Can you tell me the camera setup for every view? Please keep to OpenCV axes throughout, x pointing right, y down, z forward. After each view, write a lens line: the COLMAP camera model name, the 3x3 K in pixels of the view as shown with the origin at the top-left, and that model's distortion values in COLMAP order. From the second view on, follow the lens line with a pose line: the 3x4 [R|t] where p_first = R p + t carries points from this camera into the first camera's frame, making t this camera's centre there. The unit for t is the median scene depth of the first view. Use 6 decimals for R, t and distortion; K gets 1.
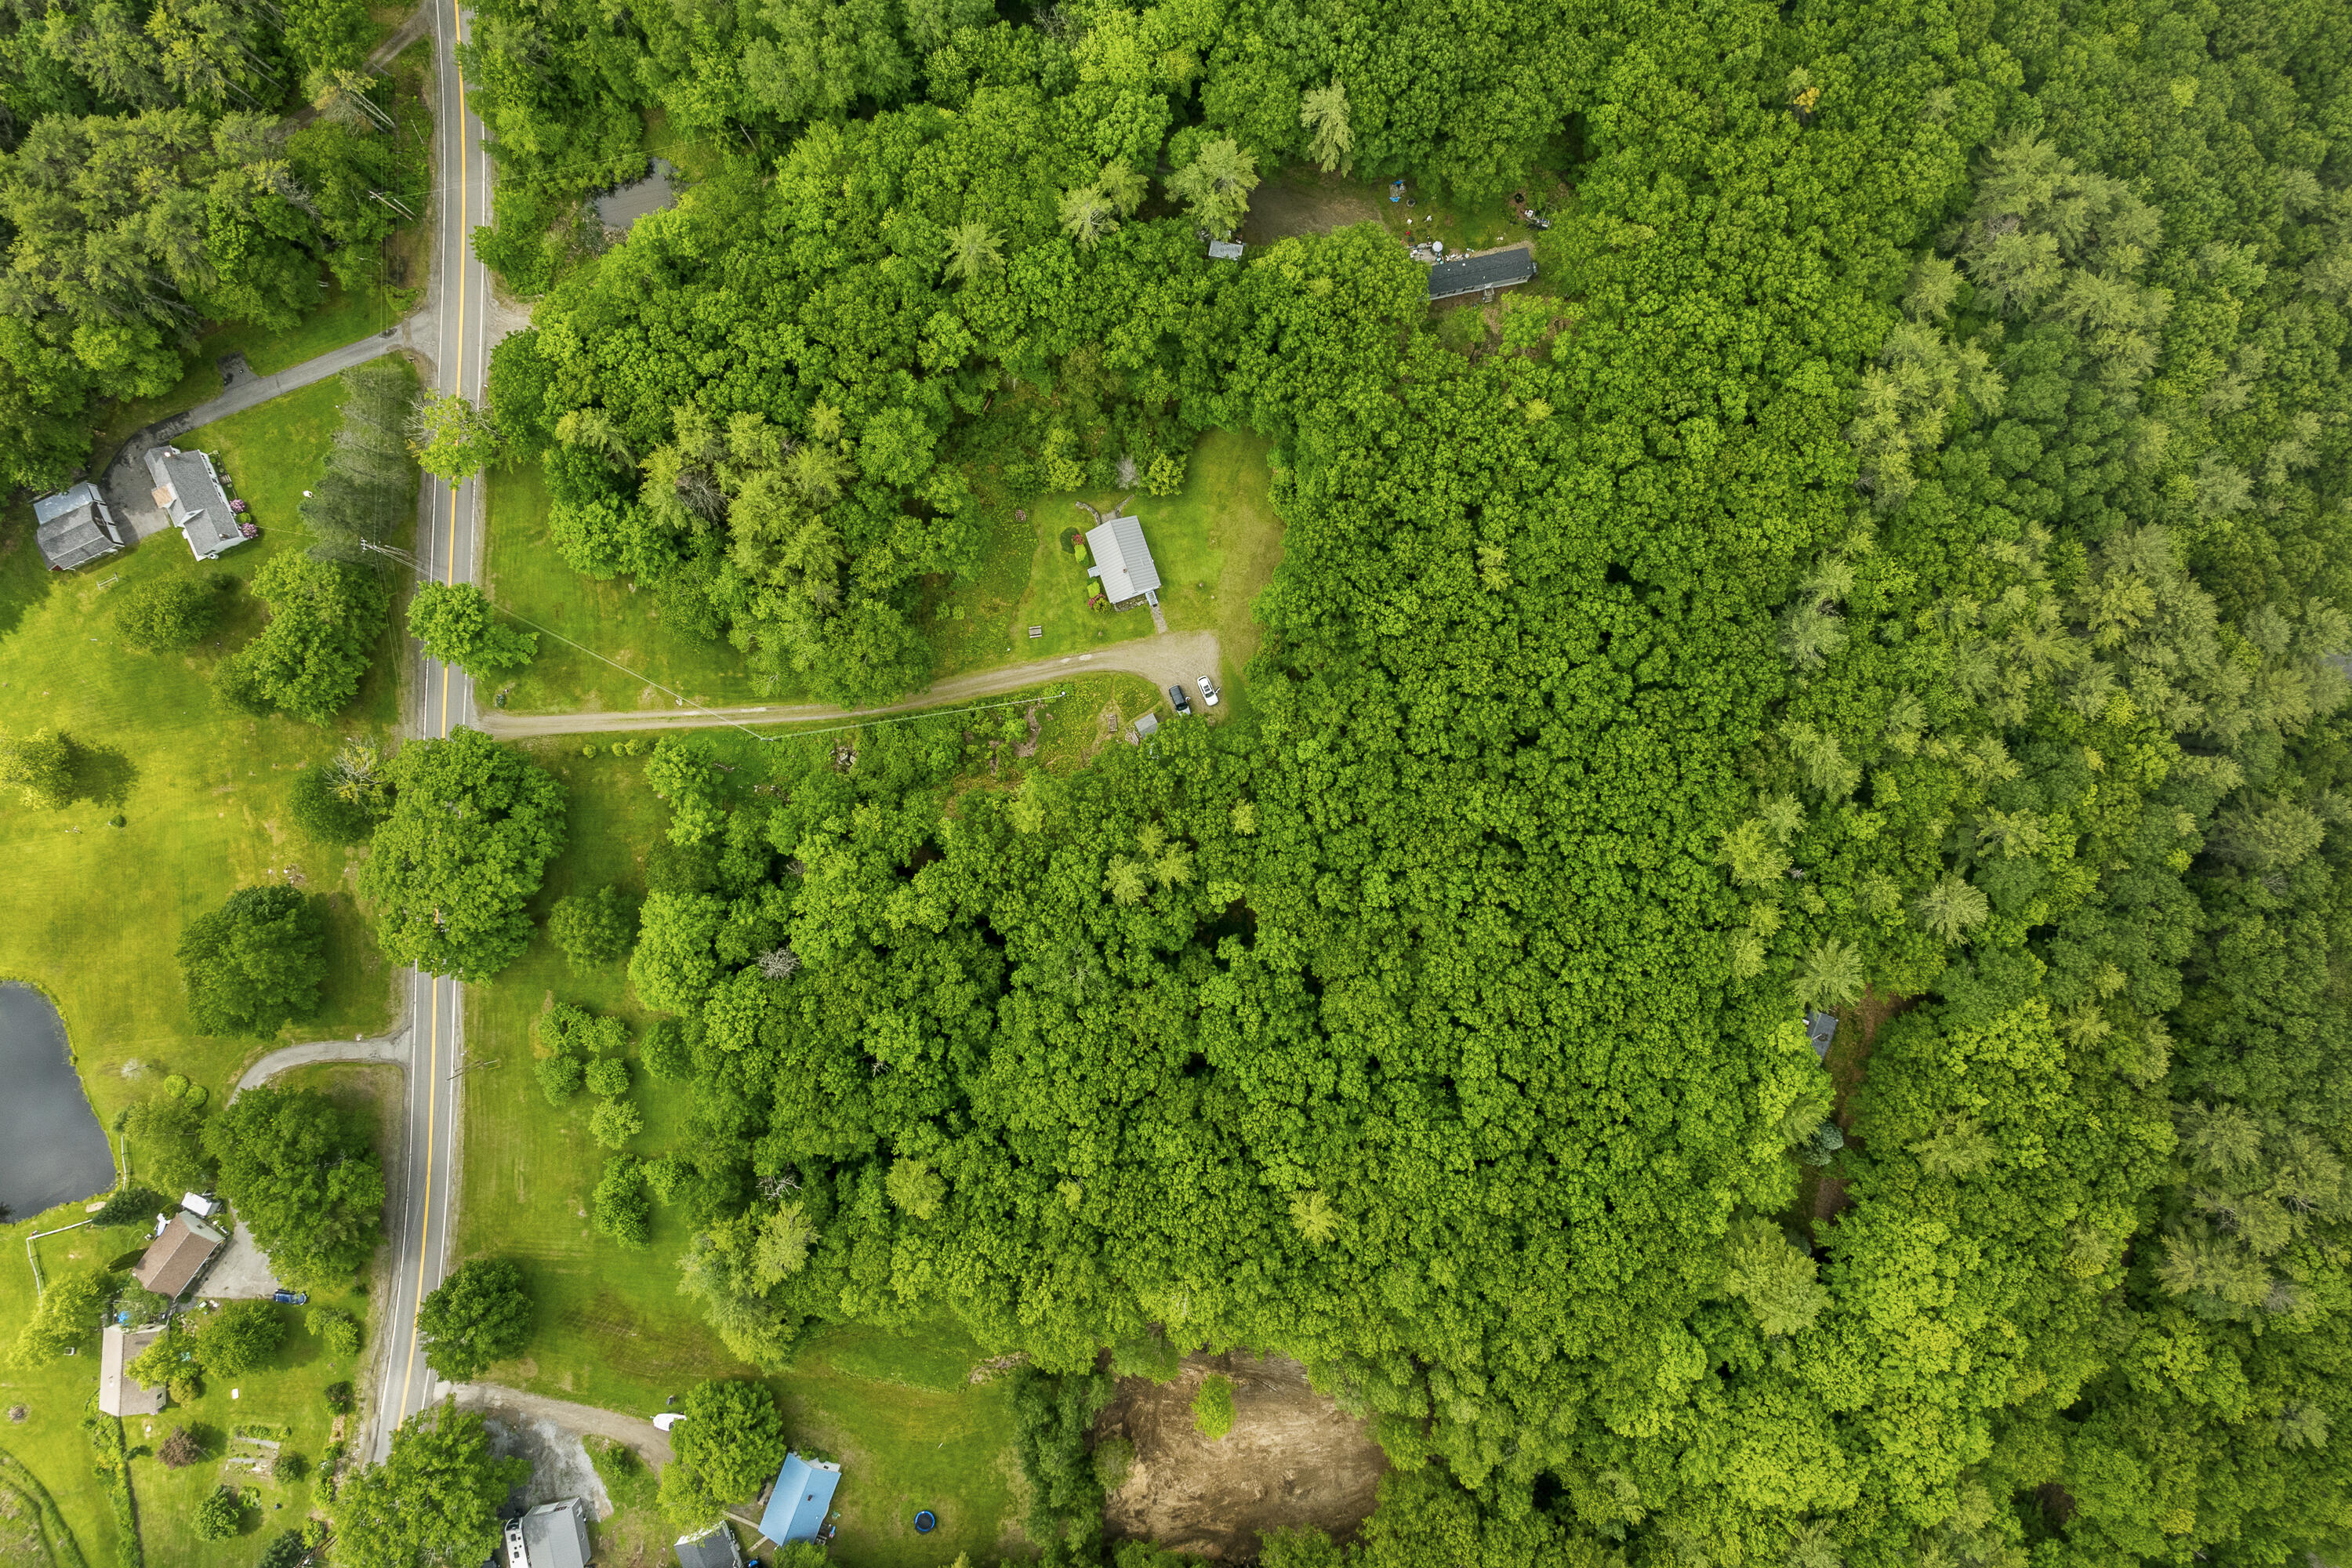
lens RADIAL K [[1669.0, 0, 1184.7], [0, 1669.0, 752.9], [0, 0, 1]] dist [-0.003801, 0.001314]
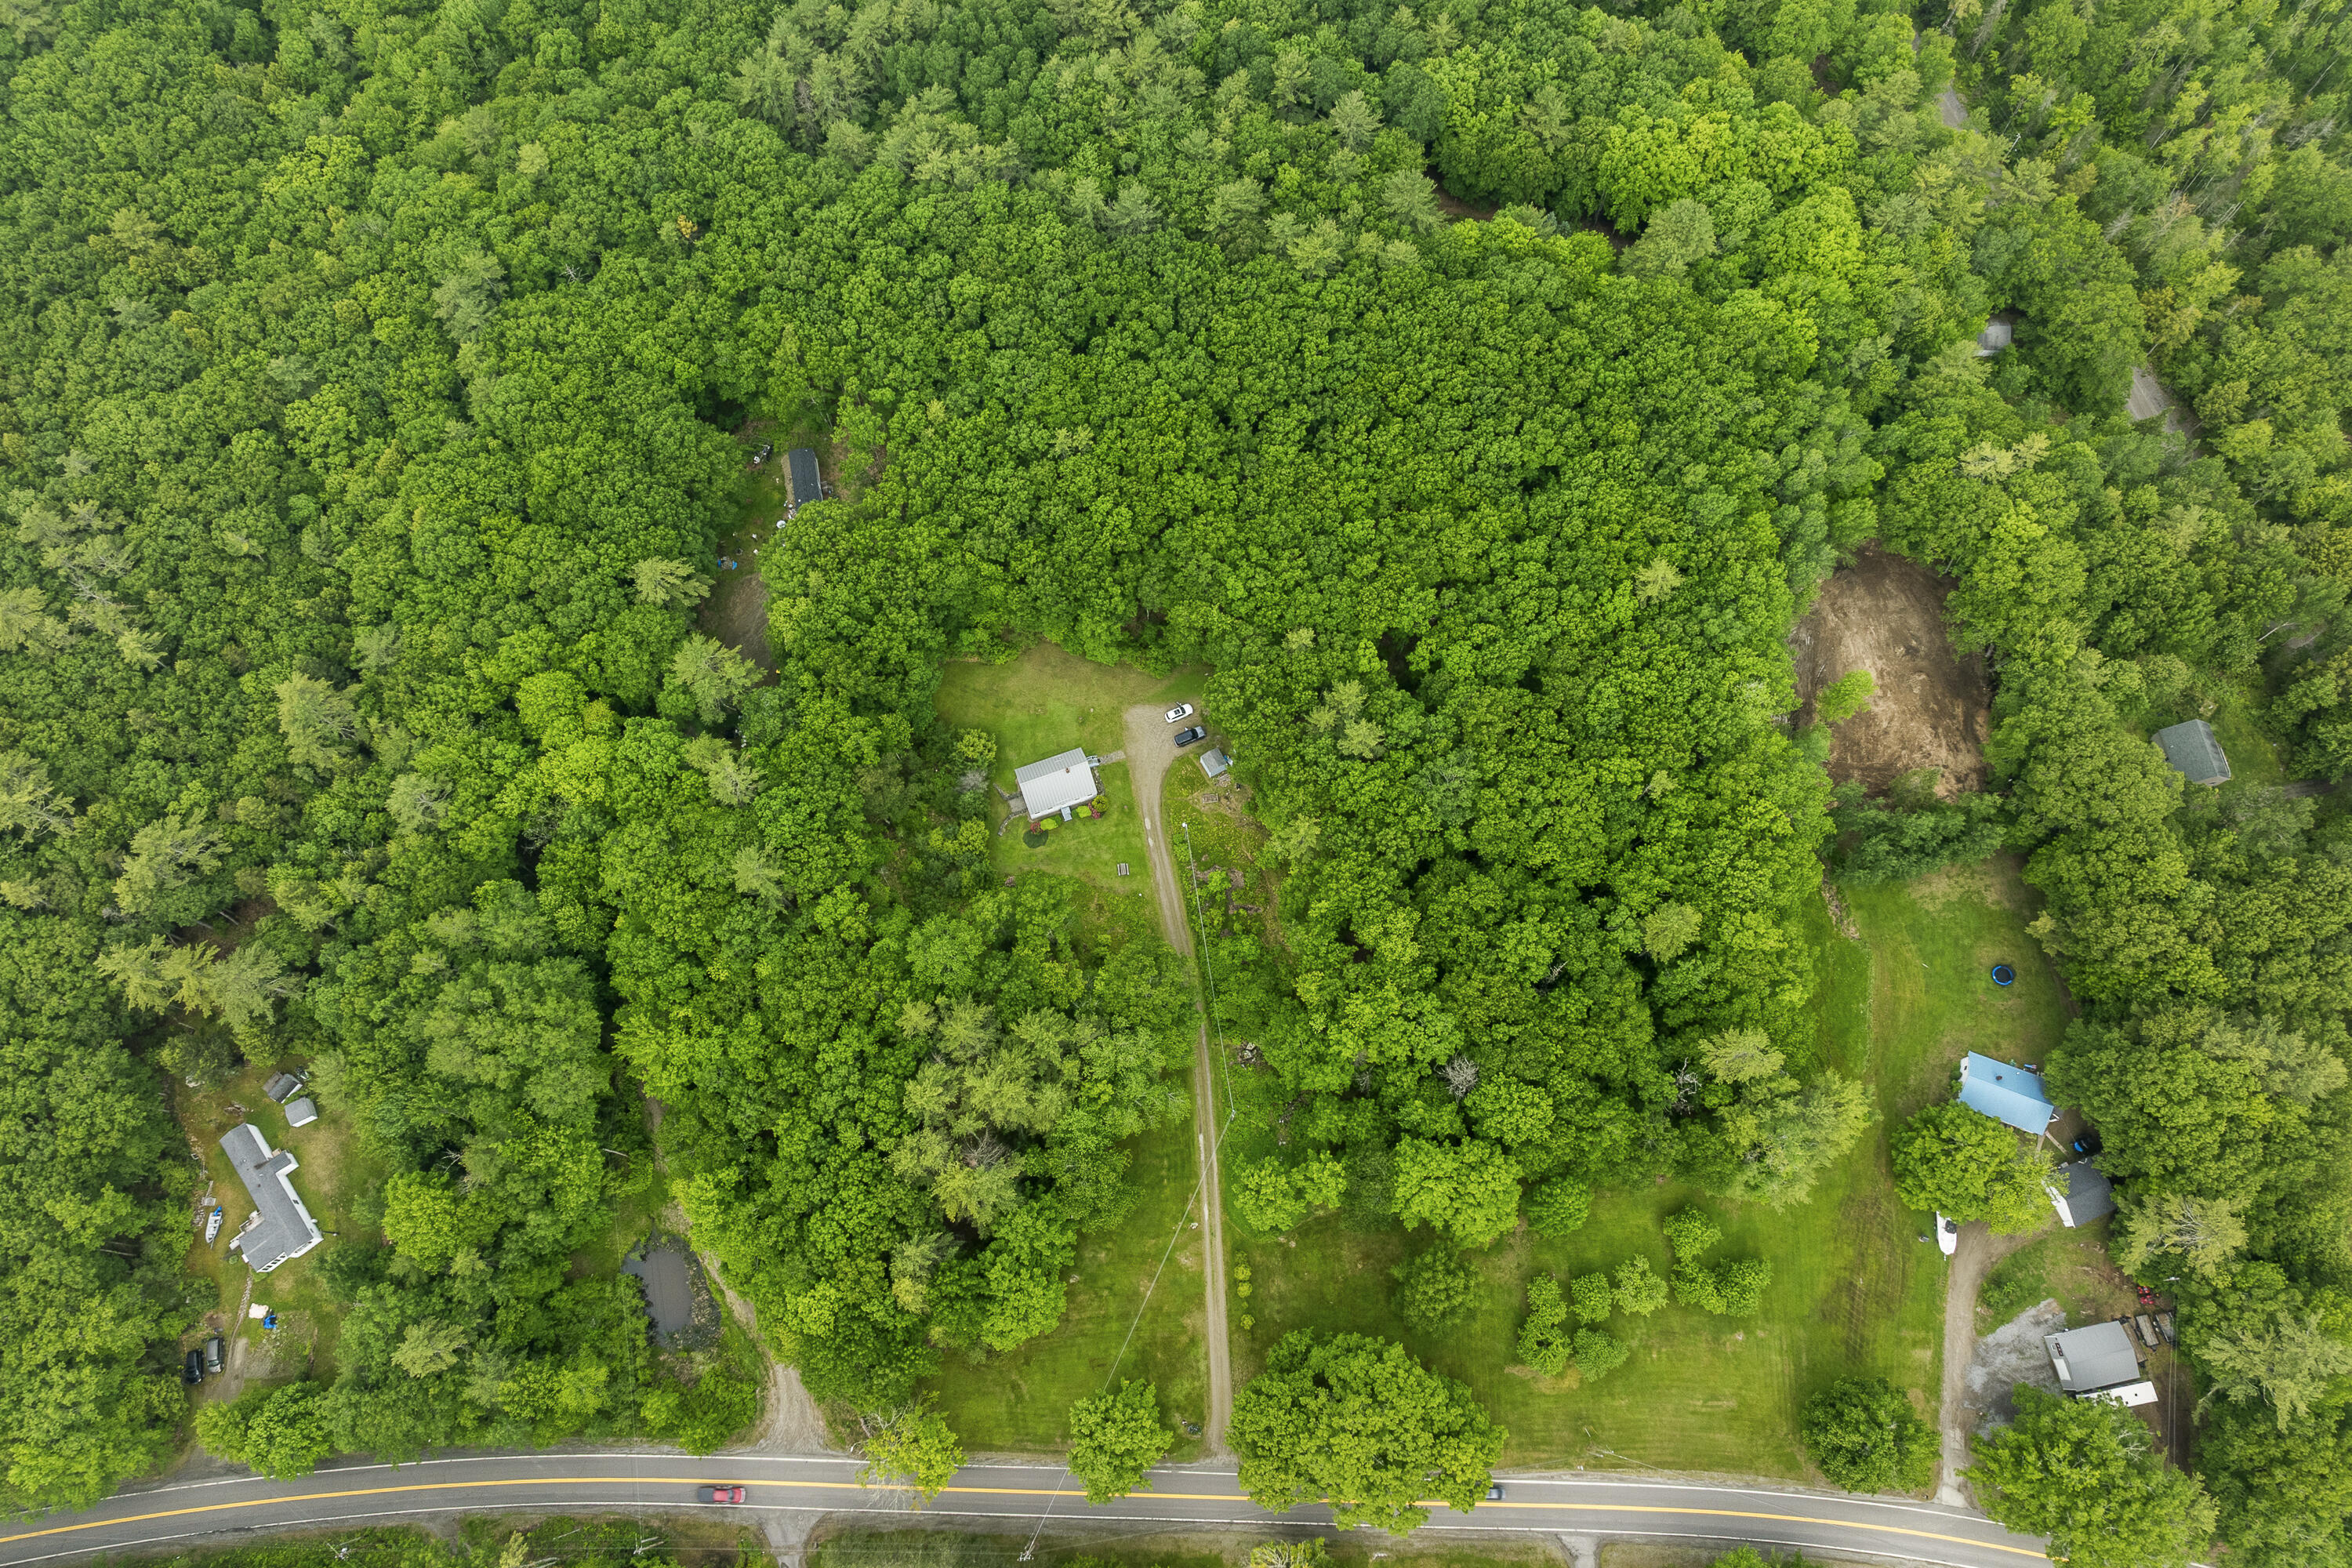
lens RADIAL K [[1669.0, 0, 1184.7], [0, 1669.0, 752.9], [0, 0, 1]] dist [-0.003801, 0.001314]
pose [[-0.007864, -0.936826, 0.349709, -0.412511], [0.999964, -0.008459, -0.000174, -0.036009], [0.003121, 0.349695, 0.936858, 0.006023]]
